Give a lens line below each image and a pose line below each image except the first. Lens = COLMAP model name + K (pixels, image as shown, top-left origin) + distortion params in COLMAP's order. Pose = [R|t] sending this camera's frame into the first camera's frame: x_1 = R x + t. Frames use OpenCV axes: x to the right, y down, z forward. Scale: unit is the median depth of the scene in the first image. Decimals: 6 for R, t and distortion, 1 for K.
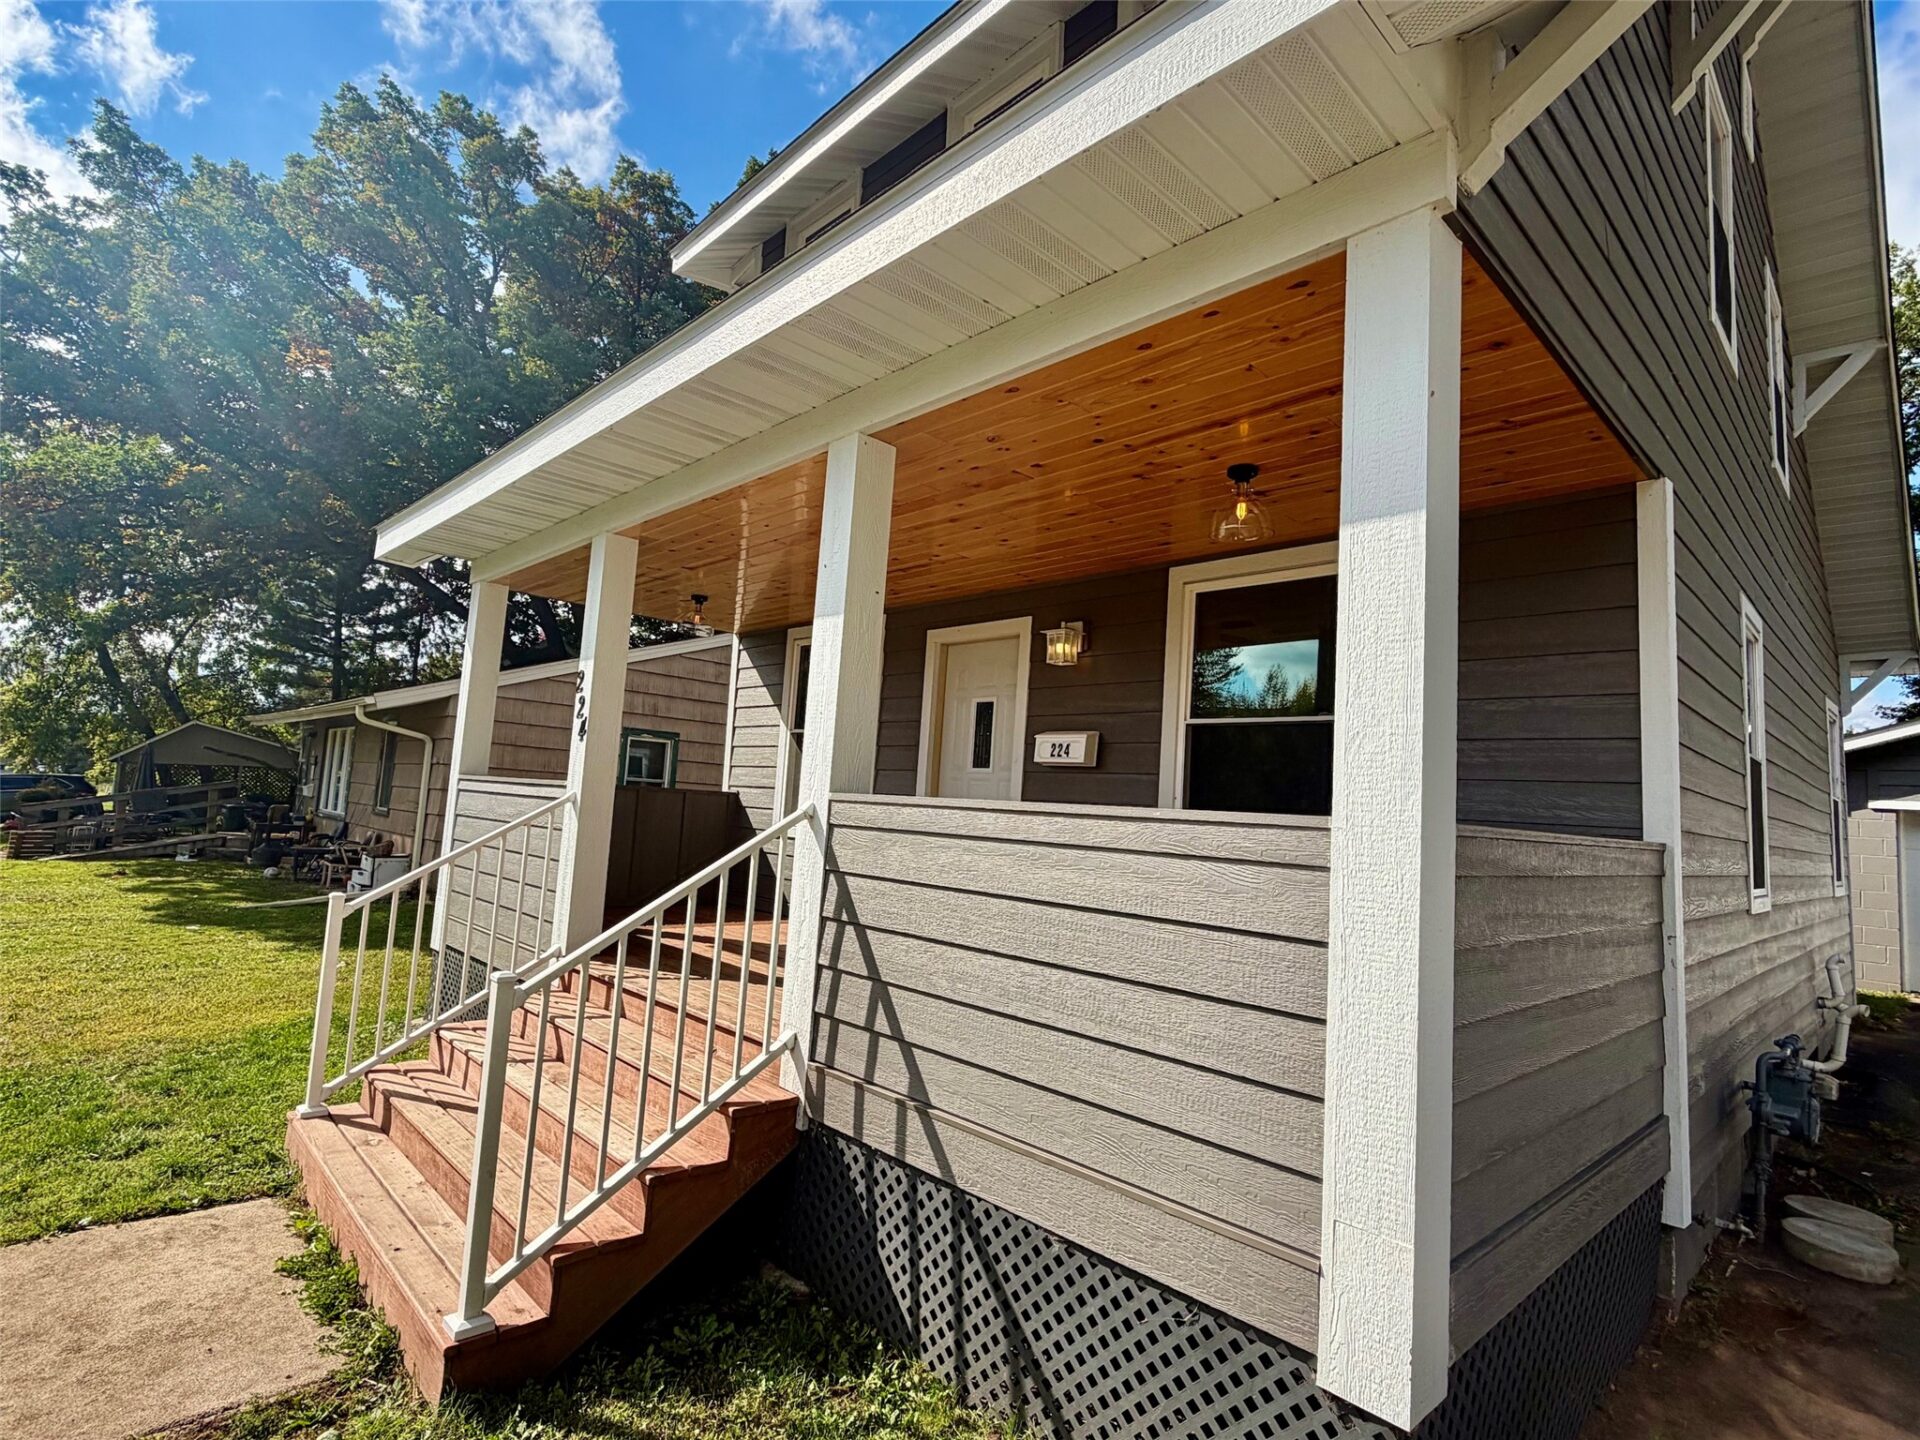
lens RADIAL K [[955.5, 0, 957.3], [0, 955.5, 722.0], [0, 0, 1]] dist [0.003147, -0.001831]
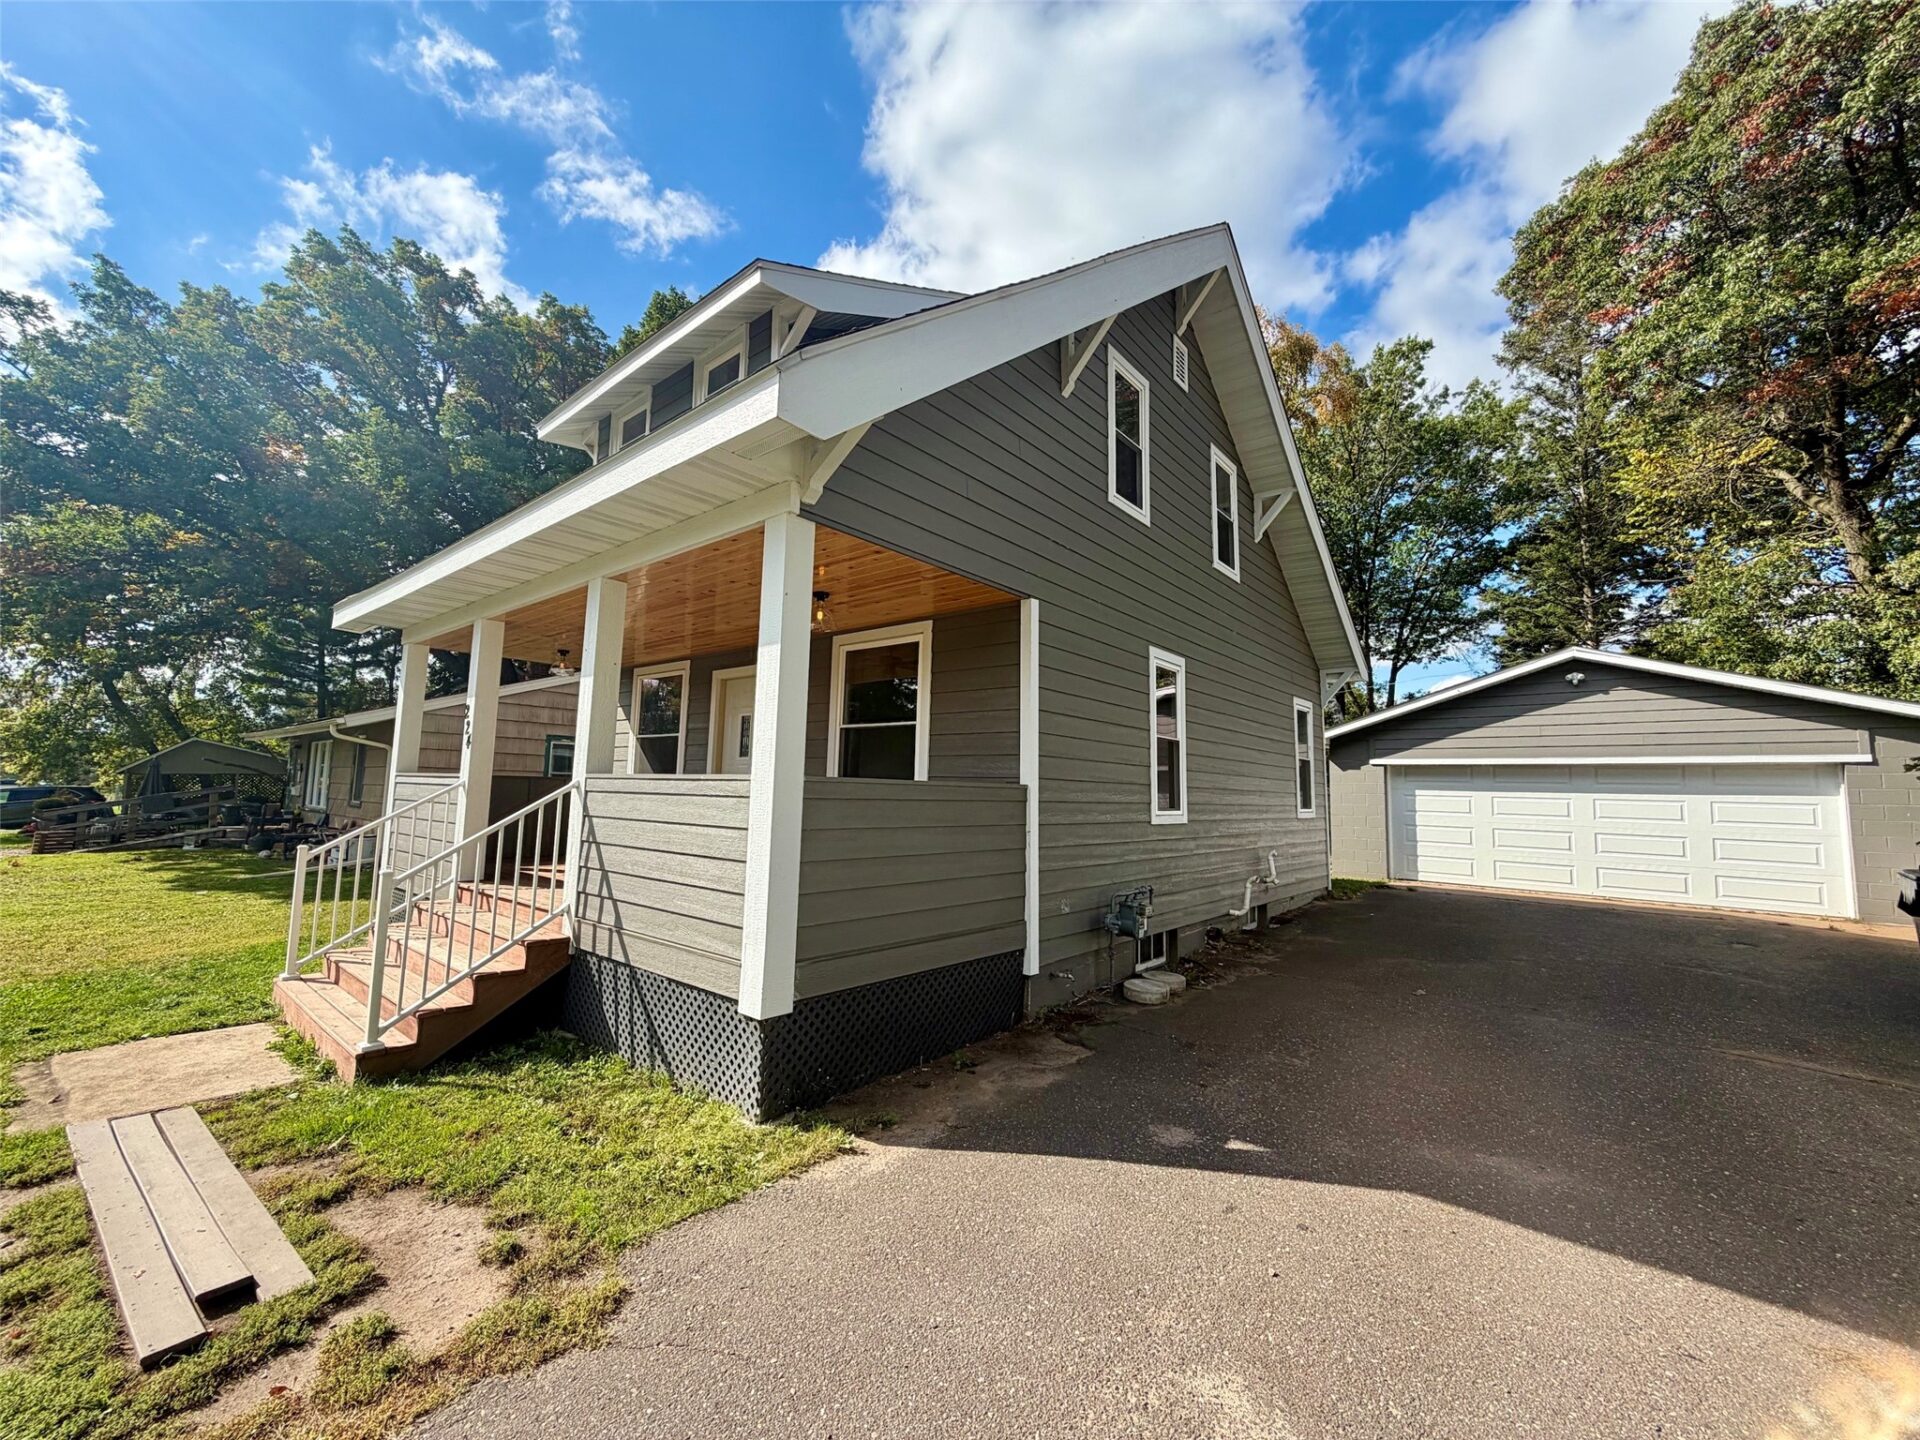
lens RADIAL K [[764.1, 0, 954.9], [0, 764.1, 720.2], [0, 0, 1]] dist [0.001010, -0.000372]
pose [[0.993406, -0.026379, 0.111573, 0.145710], [0.026076, 0.999651, 0.004172, -0.006131], [-0.111644, -0.001235, 0.993747, -0.193897]]
